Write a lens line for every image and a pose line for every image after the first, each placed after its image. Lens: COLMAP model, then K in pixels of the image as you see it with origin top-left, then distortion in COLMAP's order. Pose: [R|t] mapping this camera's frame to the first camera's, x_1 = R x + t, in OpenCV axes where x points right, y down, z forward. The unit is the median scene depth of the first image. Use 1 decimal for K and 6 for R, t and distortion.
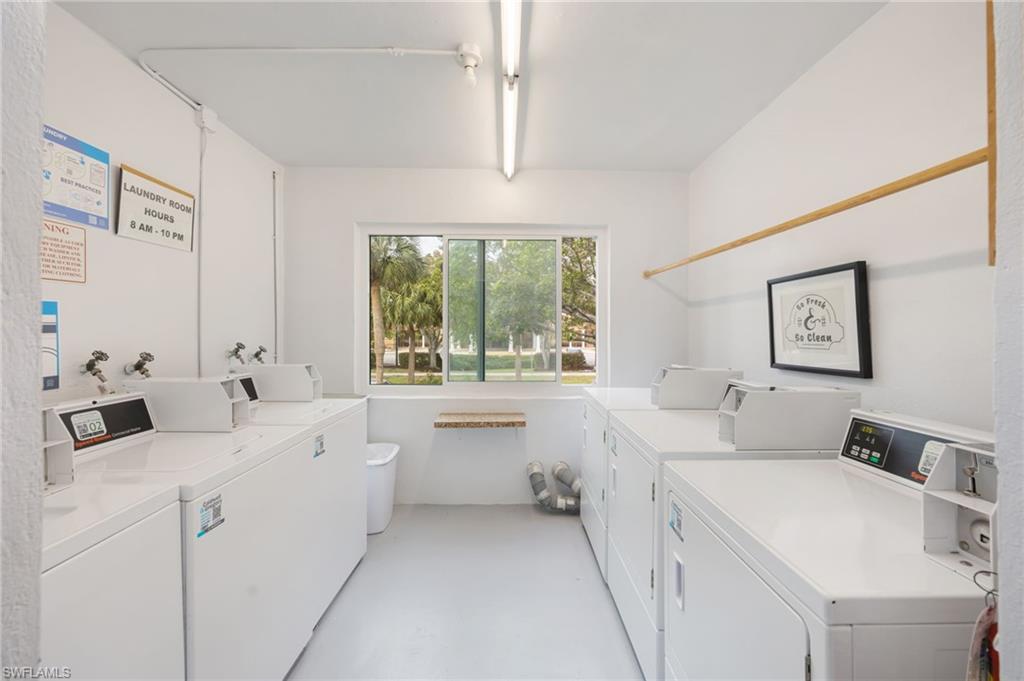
lens RADIAL K [[407.0, 0, 514.3], [0, 407.0, 342.2], [0, 0, 1]] dist [-0.001941, 0.000040]
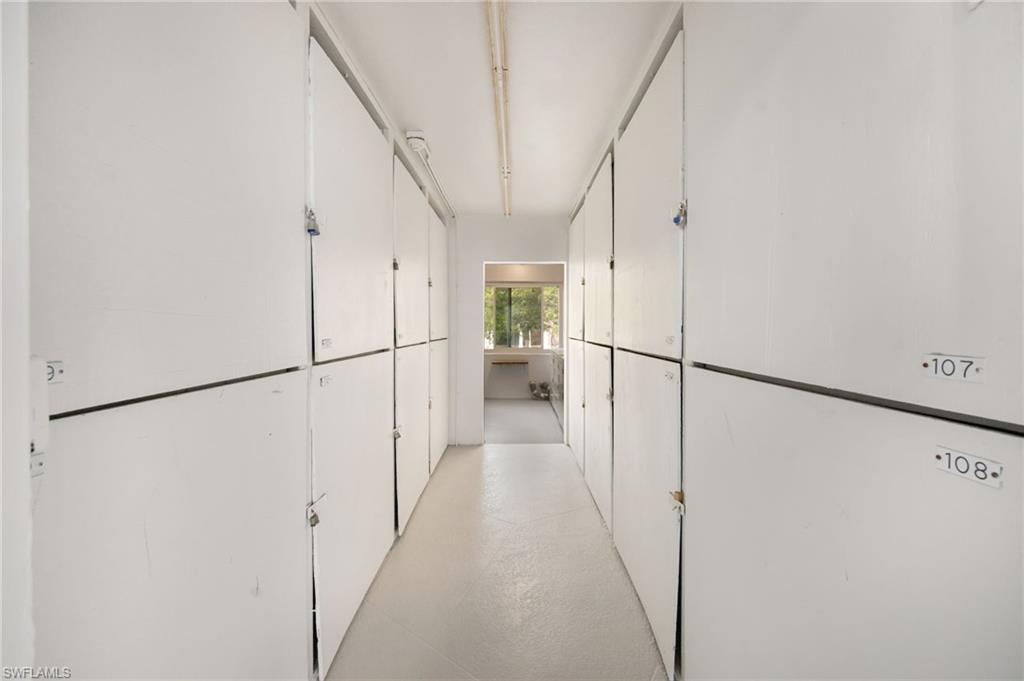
lens RADIAL K [[407.0, 0, 514.3], [0, 407.0, 342.2], [0, 0, 1]] dist [-0.001941, 0.000040]
pose [[0.999706, -0.001200, -0.024200, 0.003647], [0.001327, 0.999985, 0.005234, 0.056325], [0.024193, -0.005264, 0.999693, -1.430919]]
